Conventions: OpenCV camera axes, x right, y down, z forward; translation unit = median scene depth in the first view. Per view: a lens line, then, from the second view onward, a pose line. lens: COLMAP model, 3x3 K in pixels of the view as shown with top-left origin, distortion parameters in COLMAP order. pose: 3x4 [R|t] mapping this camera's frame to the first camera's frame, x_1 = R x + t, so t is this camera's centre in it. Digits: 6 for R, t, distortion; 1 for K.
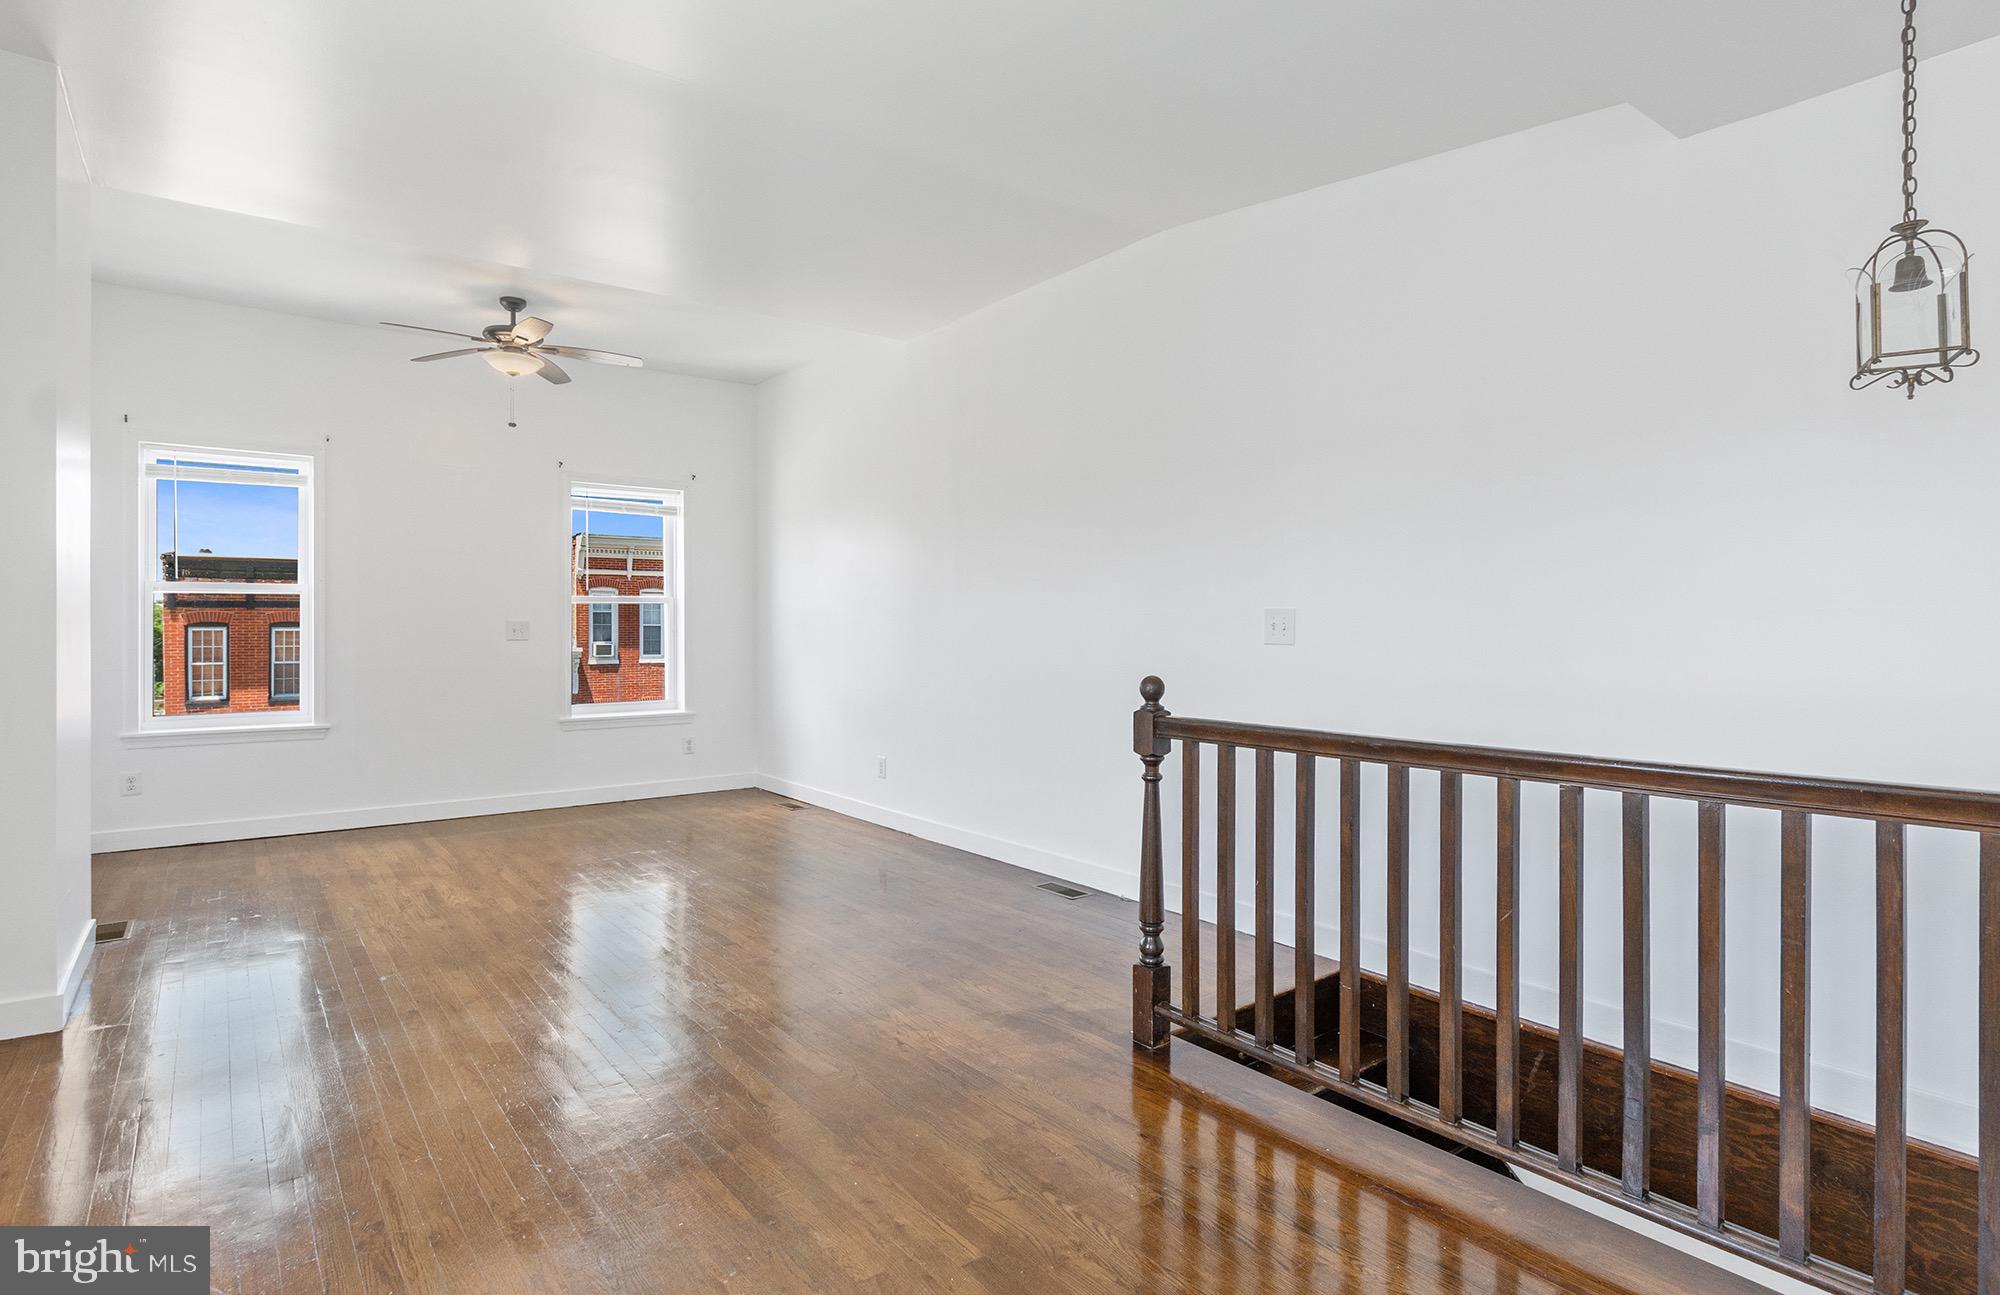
lens RADIAL K [[1076.4, 0, 1030.9], [0, 1076.4, 616.0], [0, 0, 1]] dist [0.000144, -0.001516]
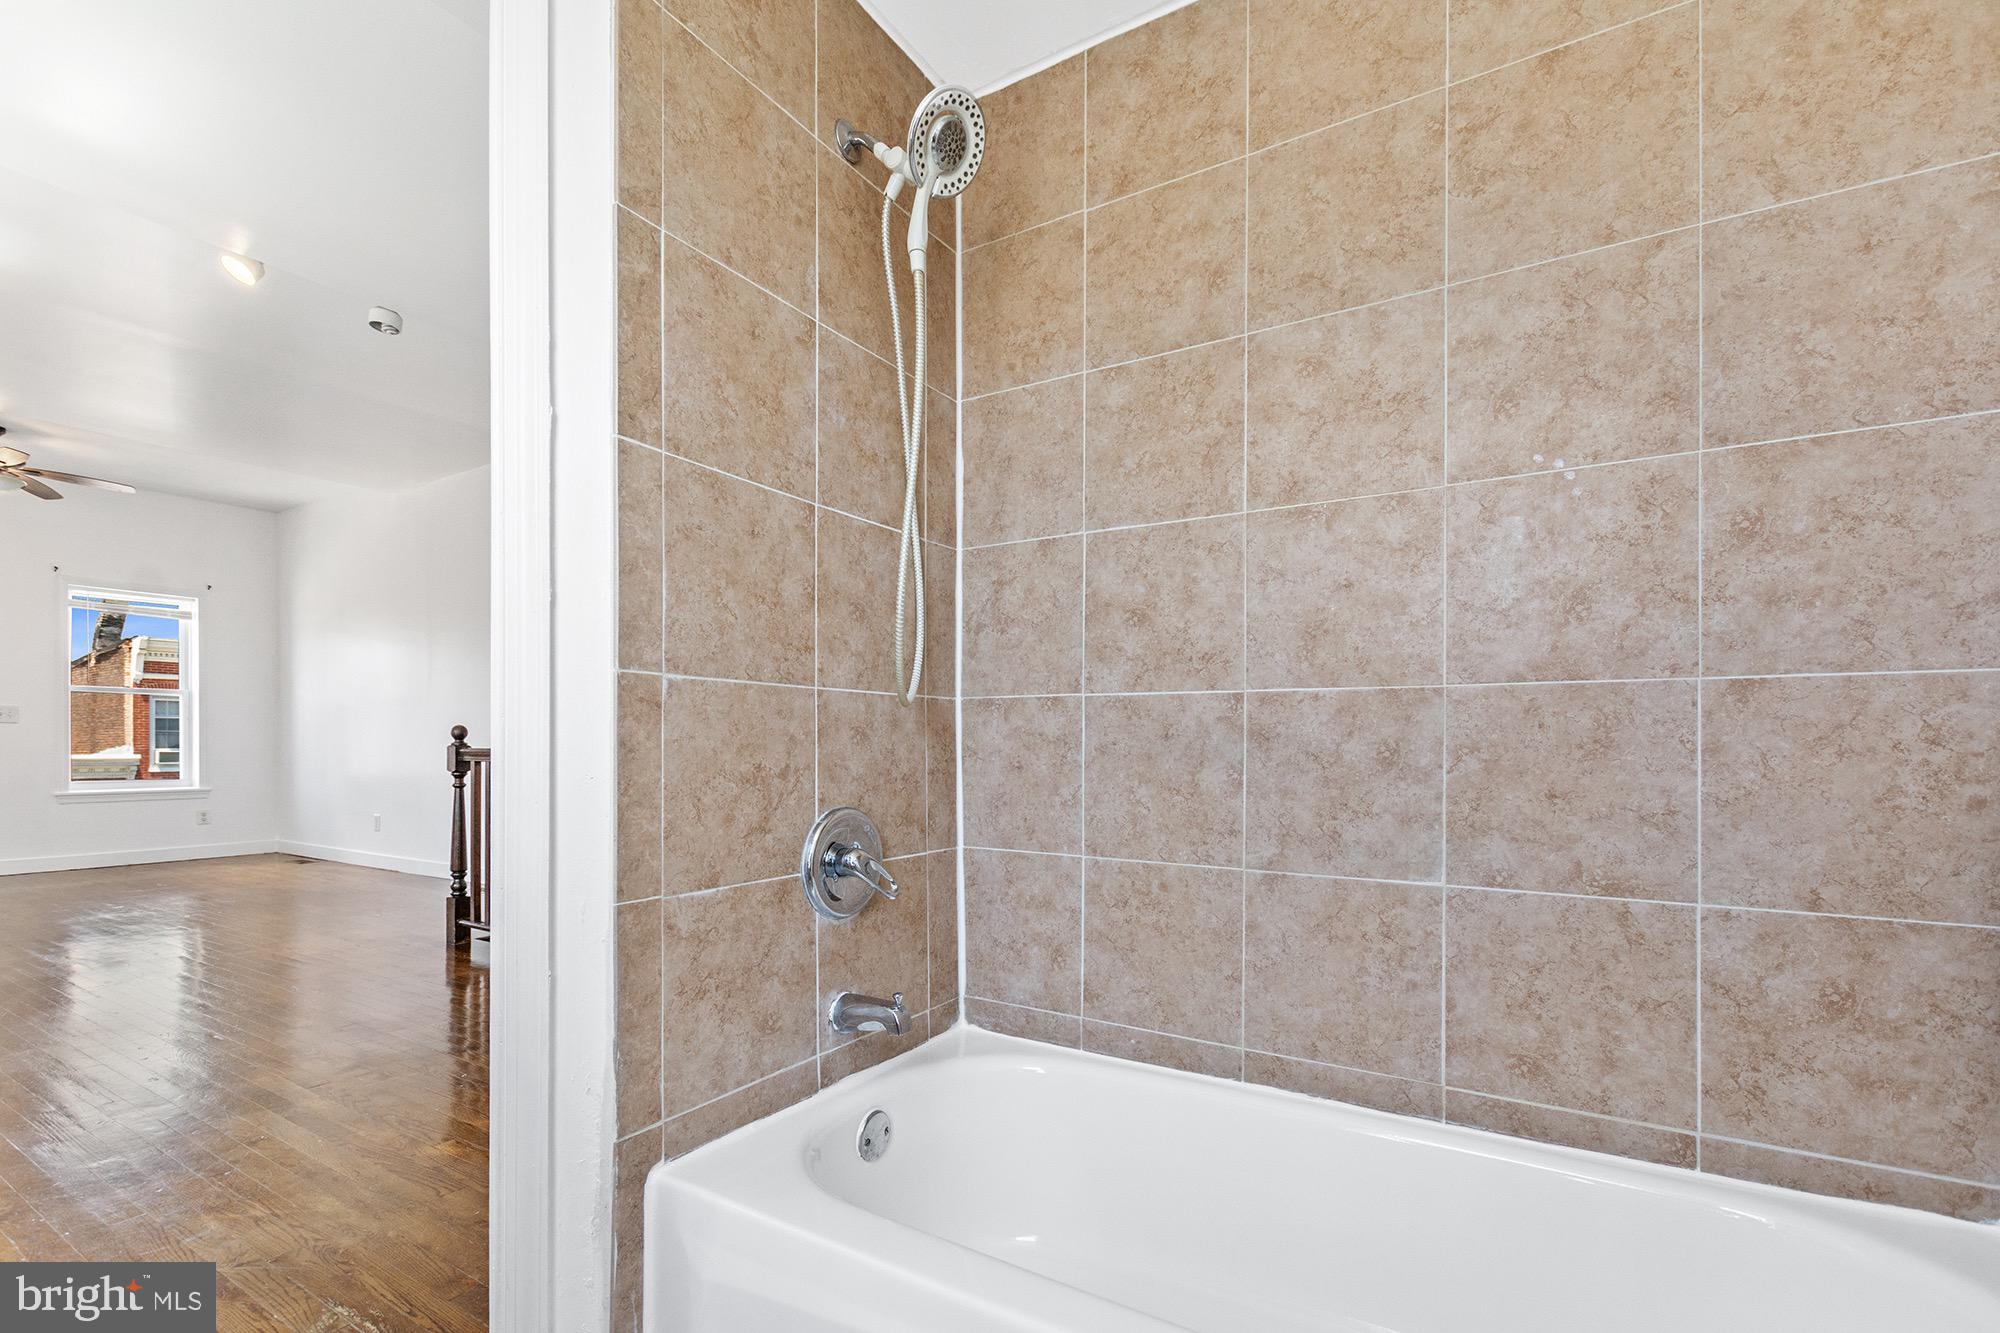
lens RADIAL K [[899.1, 0, 999.3], [0, 899.1, 733.1], [0, 0, 1]] dist [0.003030, -0.000126]
pose [[0.935445, 0.004930, 0.353438, 0.140059], [-0.006463, 0.999974, 0.003156, 0.020006], [-0.353413, -0.005236, 0.935453, -0.214227]]
